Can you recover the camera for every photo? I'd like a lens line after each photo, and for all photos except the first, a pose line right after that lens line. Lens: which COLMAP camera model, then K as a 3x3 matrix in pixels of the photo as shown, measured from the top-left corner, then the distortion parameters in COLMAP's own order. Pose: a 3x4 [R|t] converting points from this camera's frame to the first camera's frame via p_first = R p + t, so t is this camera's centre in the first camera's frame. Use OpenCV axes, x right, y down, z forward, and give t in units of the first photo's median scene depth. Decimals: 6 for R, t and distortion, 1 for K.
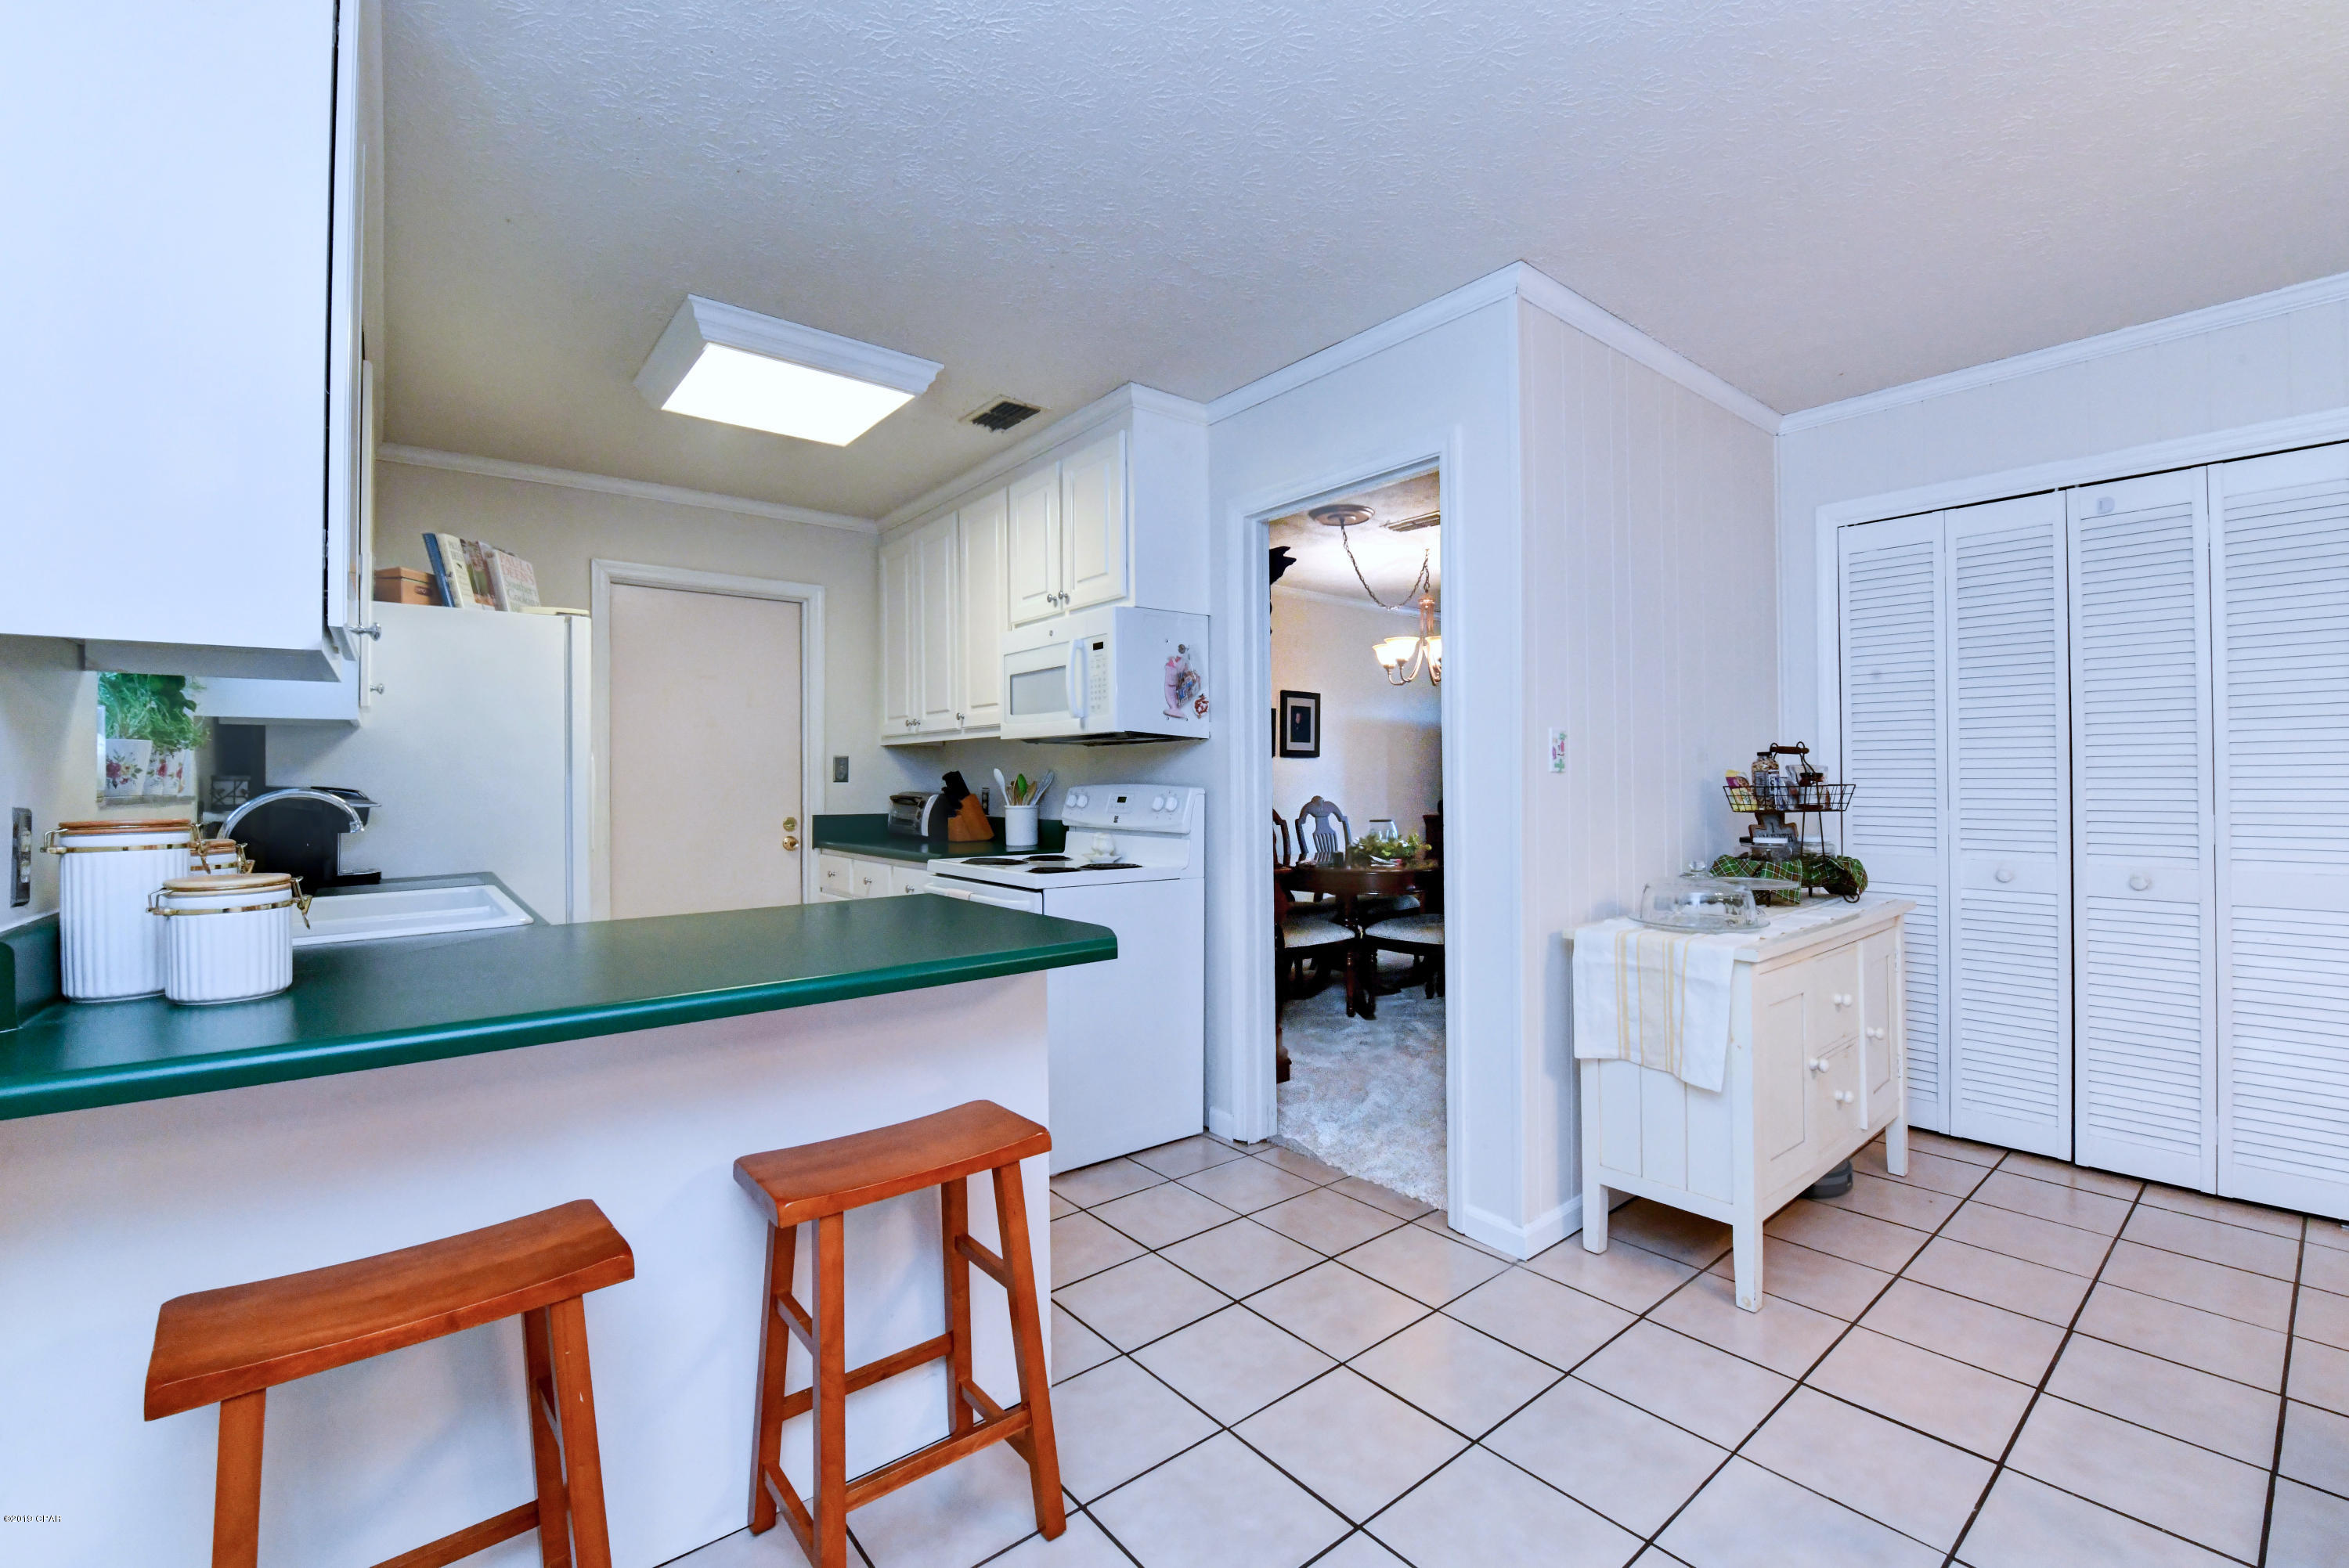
lens RADIAL K [[976.9, 0, 1180.2], [0, 976.9, 757.9], [0, 0, 1]] dist [-0.016313, -0.000827]
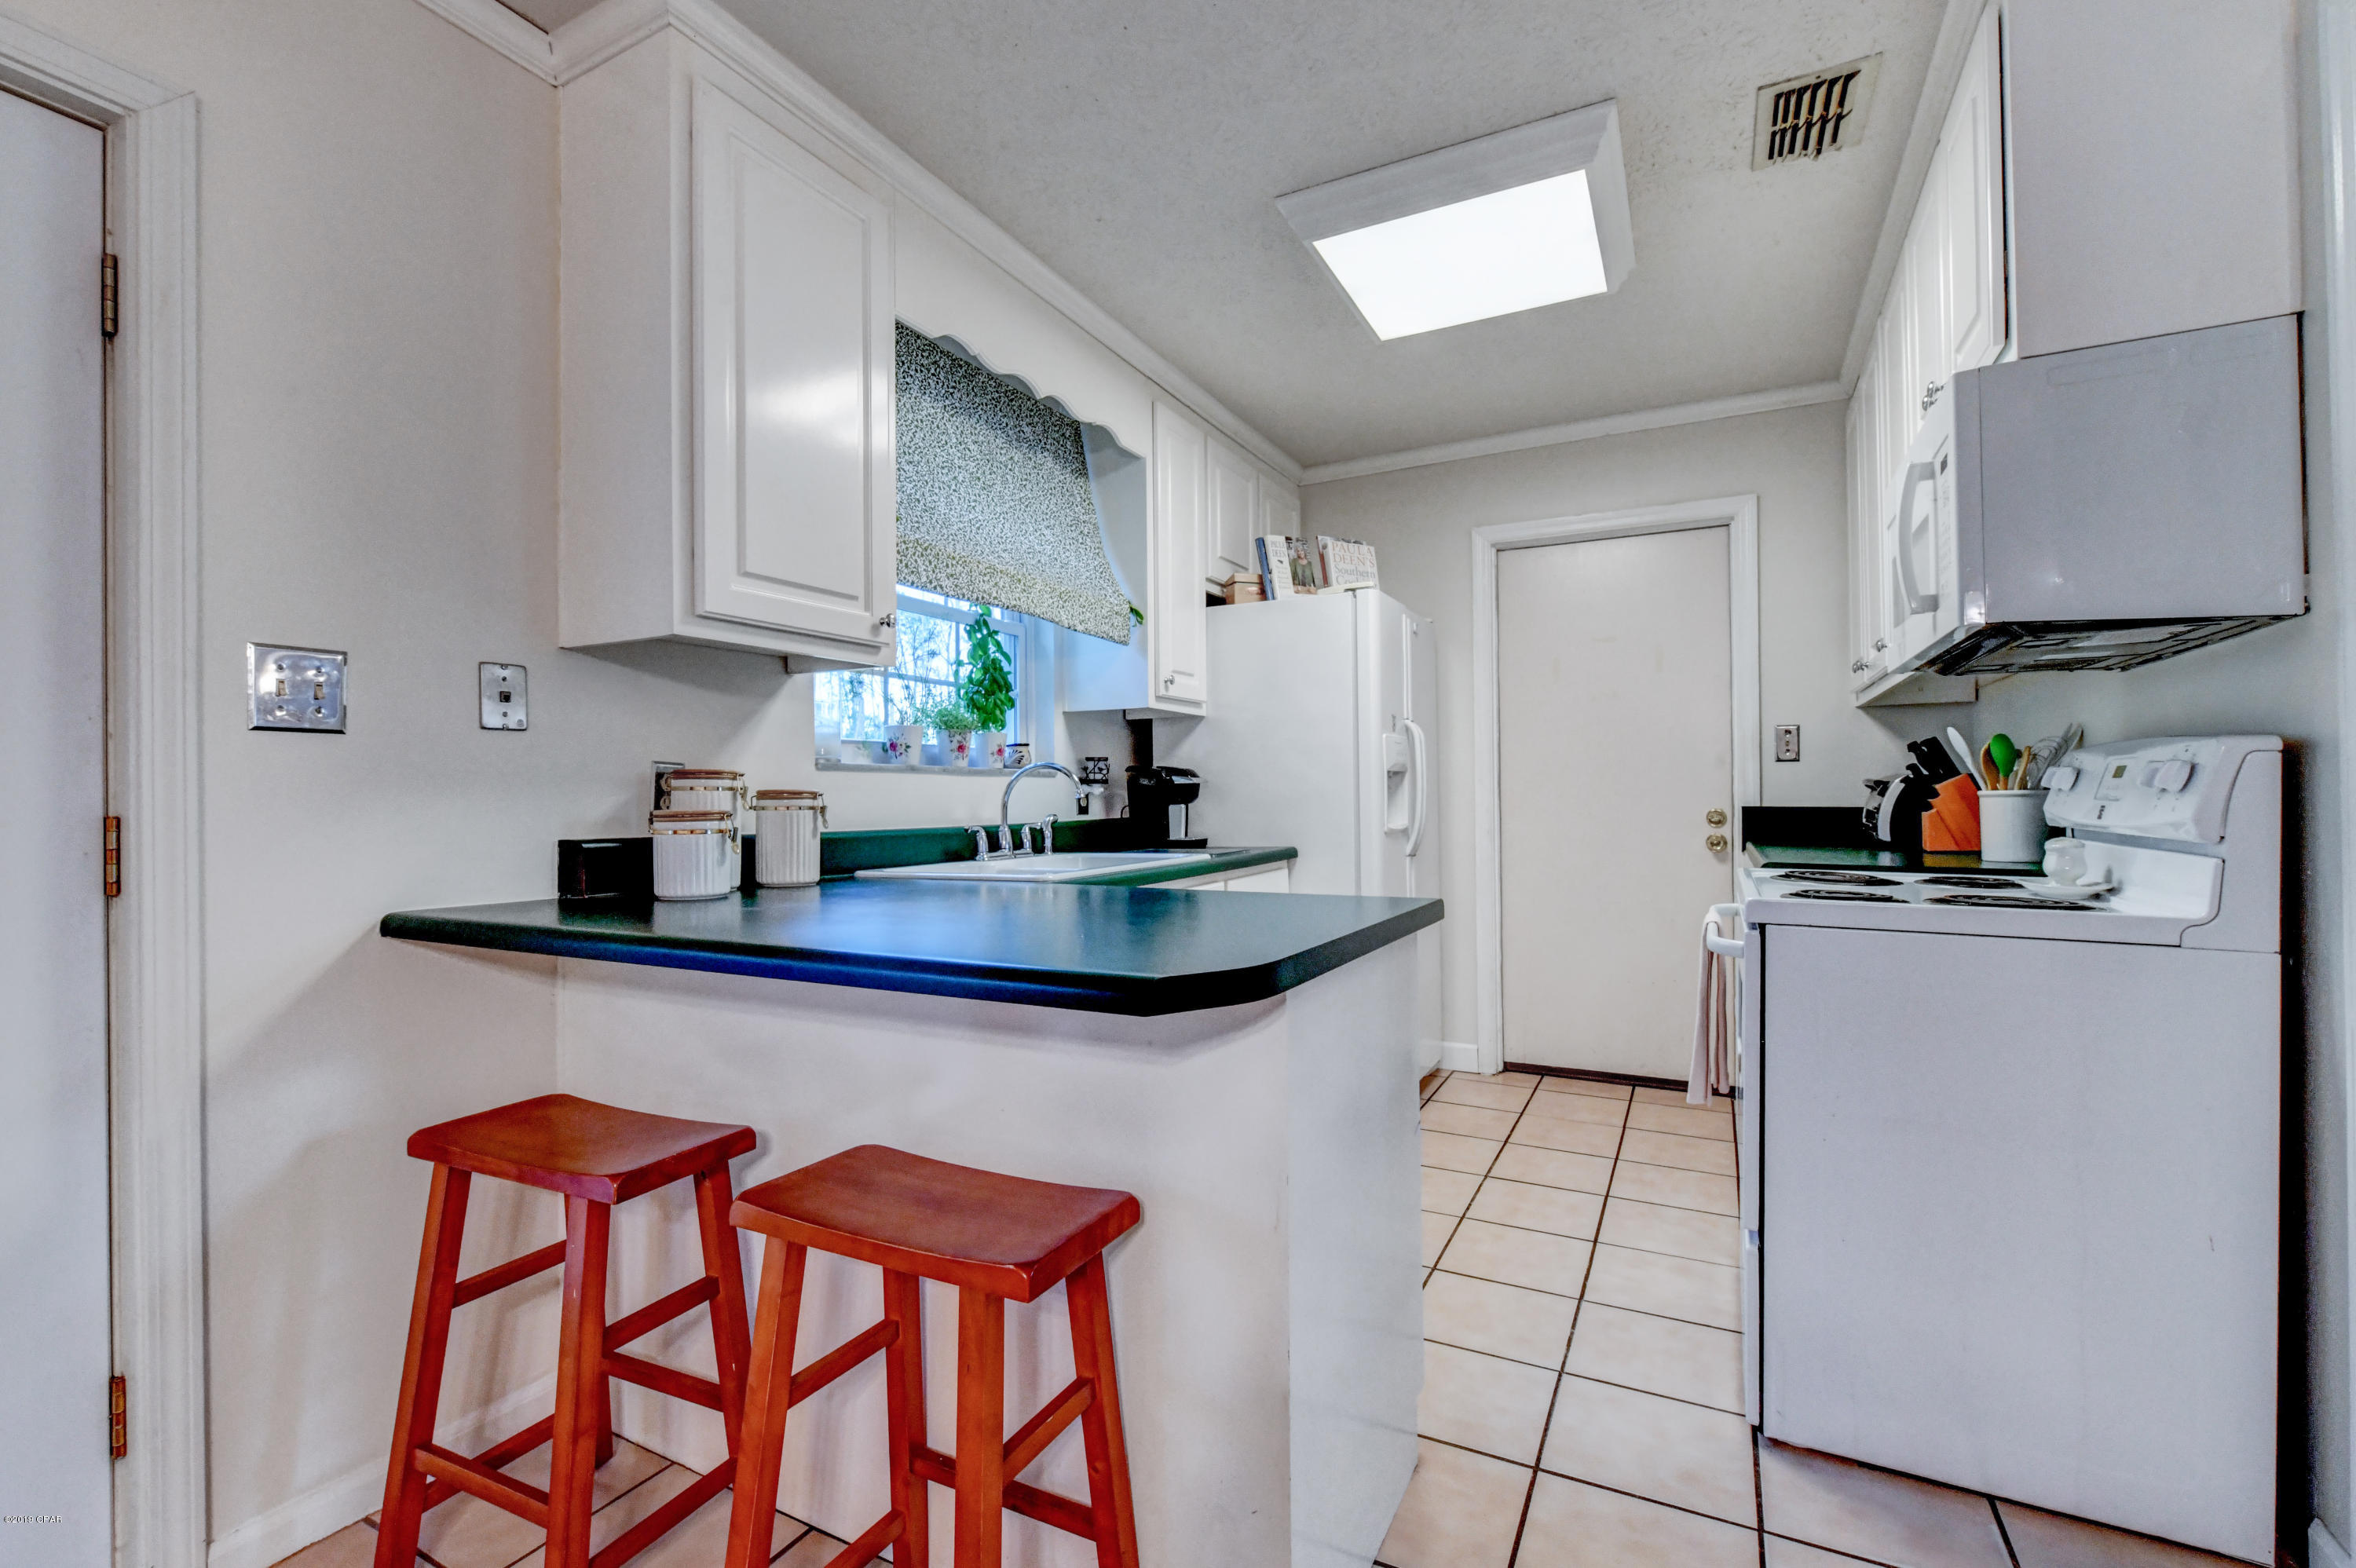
lens RADIAL K [[1027.5, 0, 1178.0], [0, 1027.5, 784.0], [0, 0, 1]] dist [-0.001960, -0.000445]
pose [[0.392550, -0.005446, -0.919715, 0.195536], [0.026001, 0.999648, 0.005178, 0.029811], [0.919363, -0.025947, 0.392553, 0.330156]]
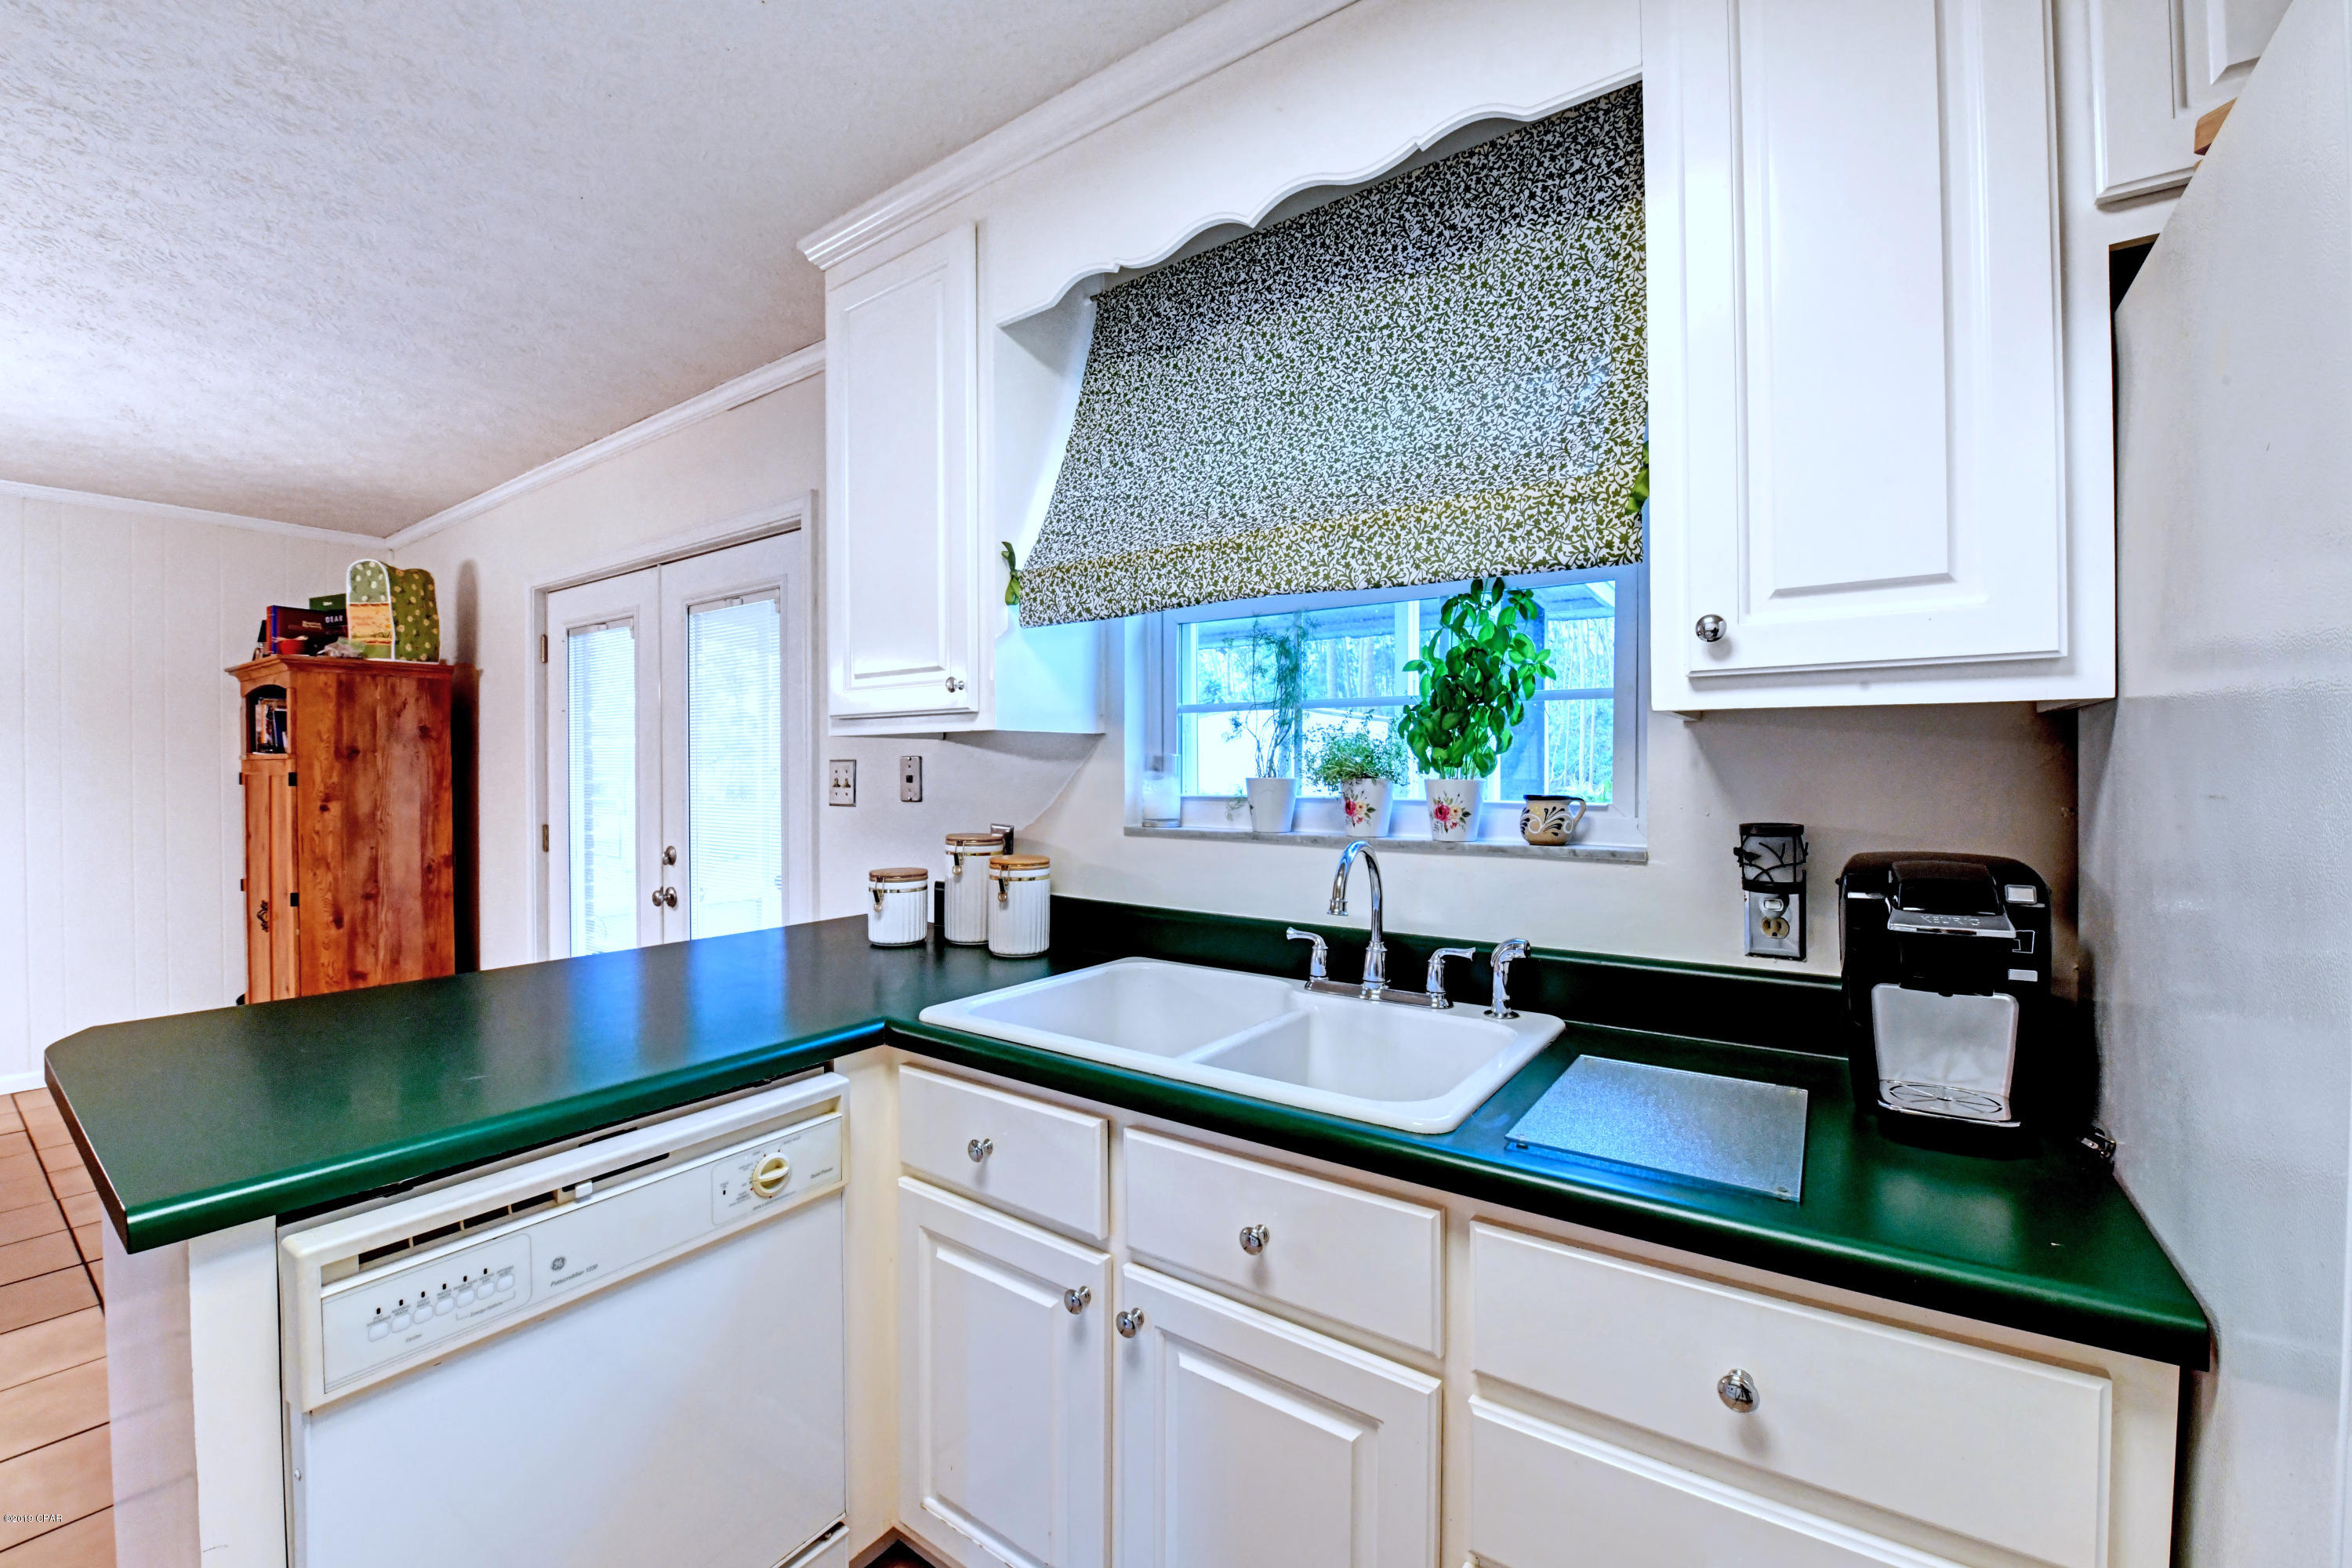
lens RADIAL K [[936.2, 0, 1168.7], [0, 936.2, 771.8], [0, 0, 1]] dist [-0.017662, -0.001248]
pose [[-0.965497, 0.013803, -0.260049, -0.317965], [0.017712, 0.999763, -0.012696, -0.006098], [0.259812, -0.016864, -0.965512, 0.839797]]
